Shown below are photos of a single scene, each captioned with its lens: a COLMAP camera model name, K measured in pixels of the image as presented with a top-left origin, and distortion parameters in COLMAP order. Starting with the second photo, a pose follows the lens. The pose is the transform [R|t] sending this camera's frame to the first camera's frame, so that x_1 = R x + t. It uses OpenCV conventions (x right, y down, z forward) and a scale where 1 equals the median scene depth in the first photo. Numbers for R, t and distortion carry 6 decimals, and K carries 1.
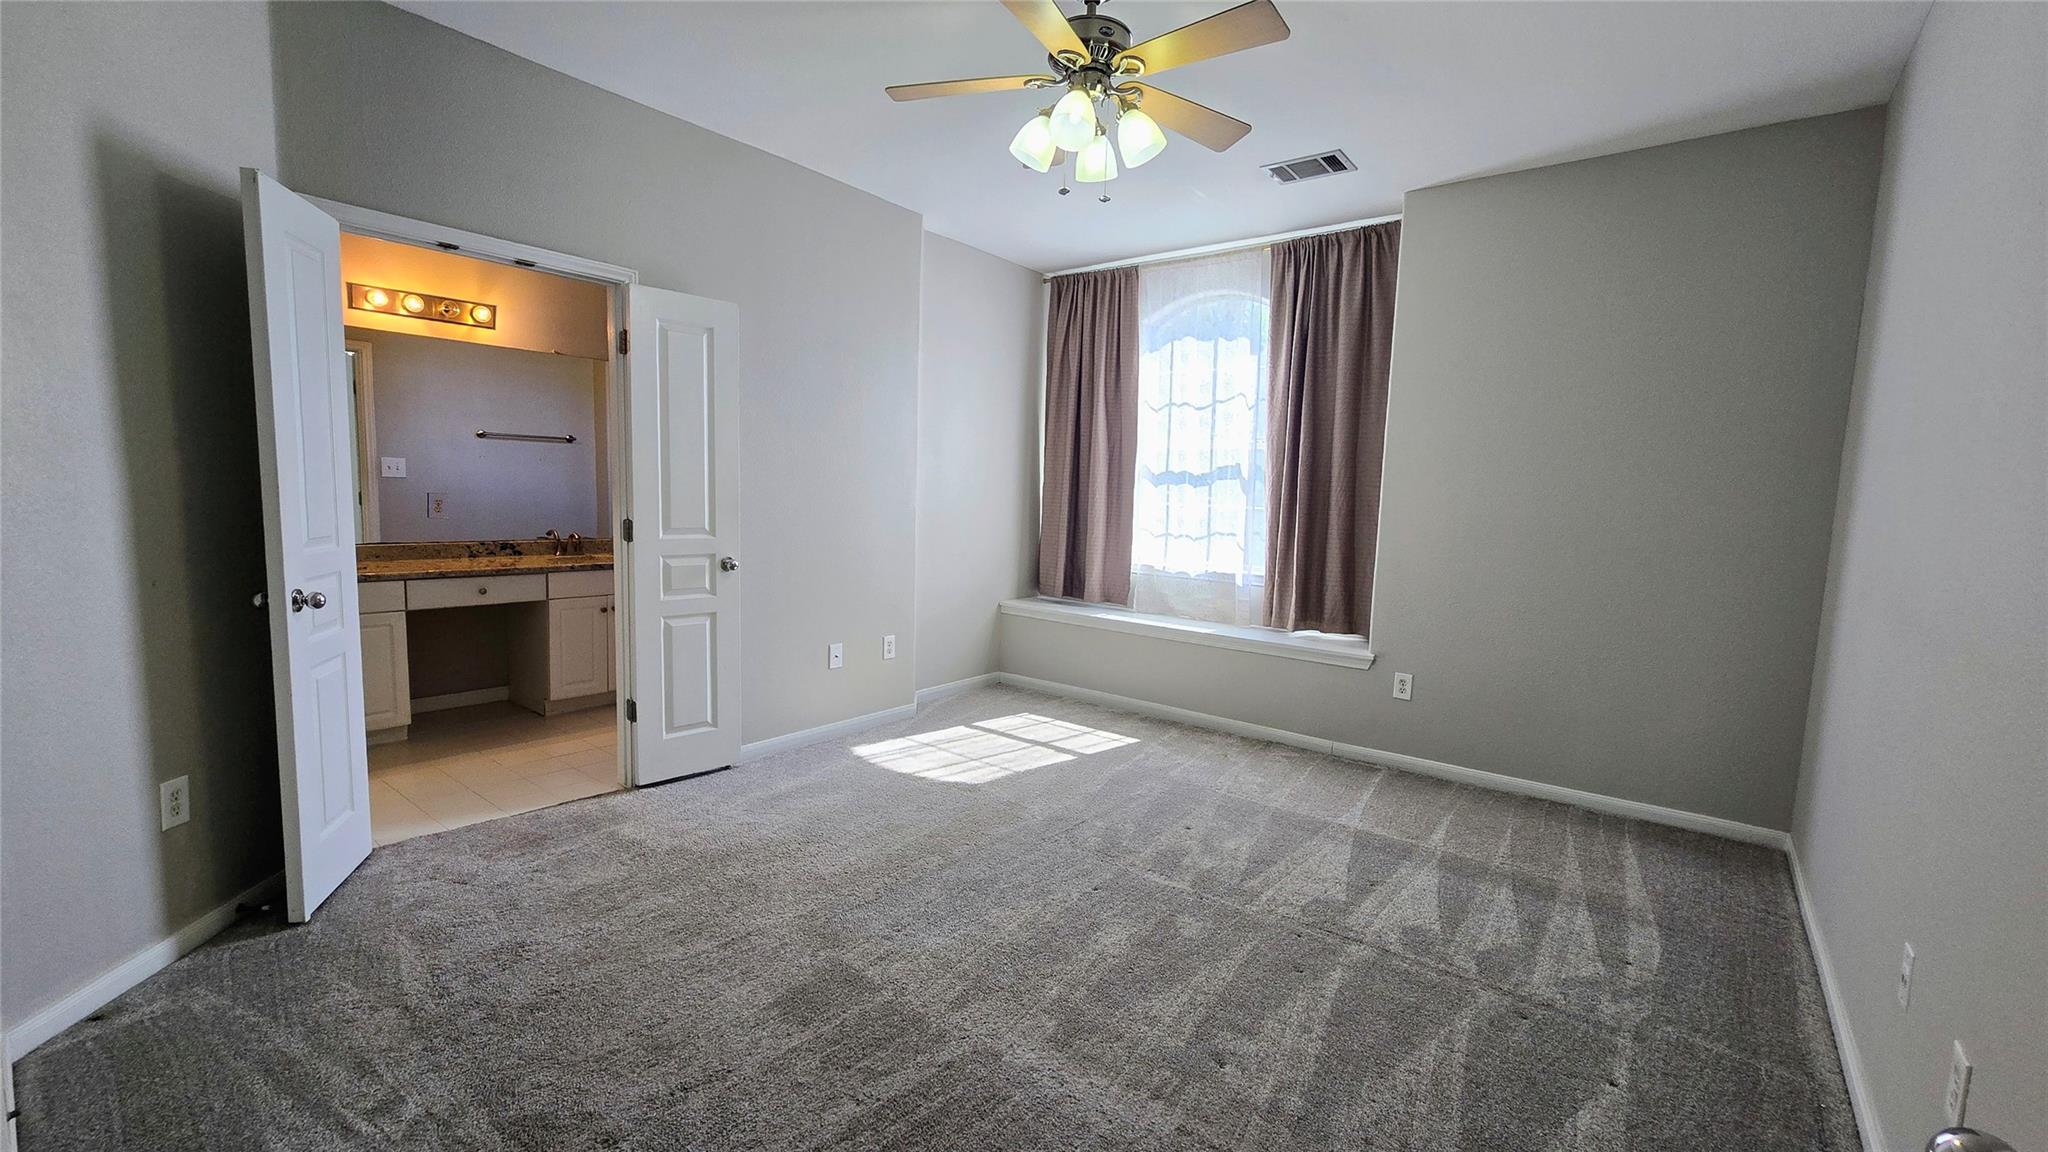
lens RADIAL K [[840.1, 0, 1030.9], [0, 840.1, 576.6], [0, 0, 1]] dist [0.001221, 0.000053]
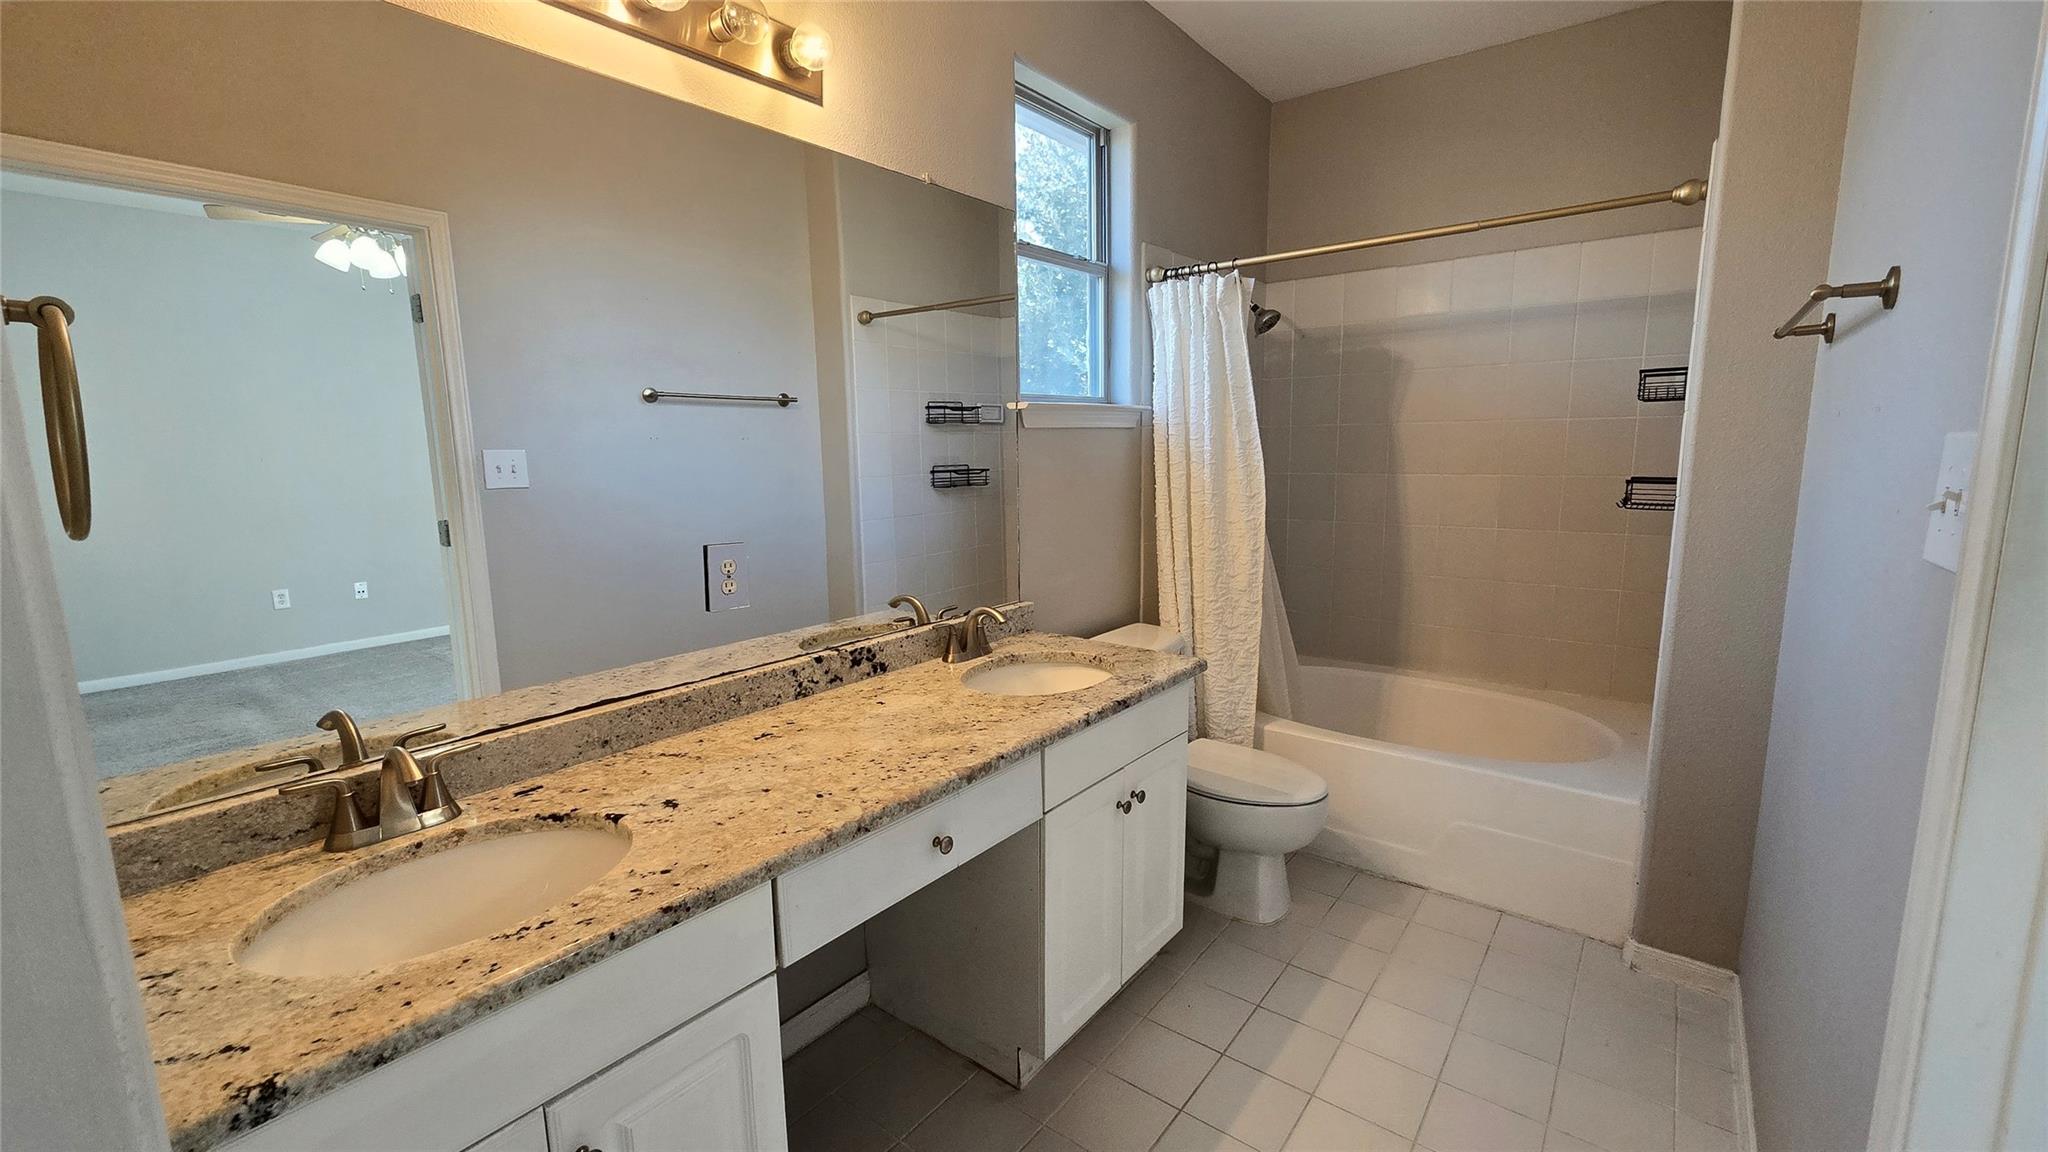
lens RADIAL K [[840.1, 0, 1017.4], [0, 840.1, 573.3], [0, 0, 1]] dist [0.001221, 0.000053]
pose [[0.998891, -0.047017, 0.002433, -0.466873], [0.046846, 0.997751, 0.047943, -0.078985], [-0.004682, -0.047775, 0.998847, 0.506160]]
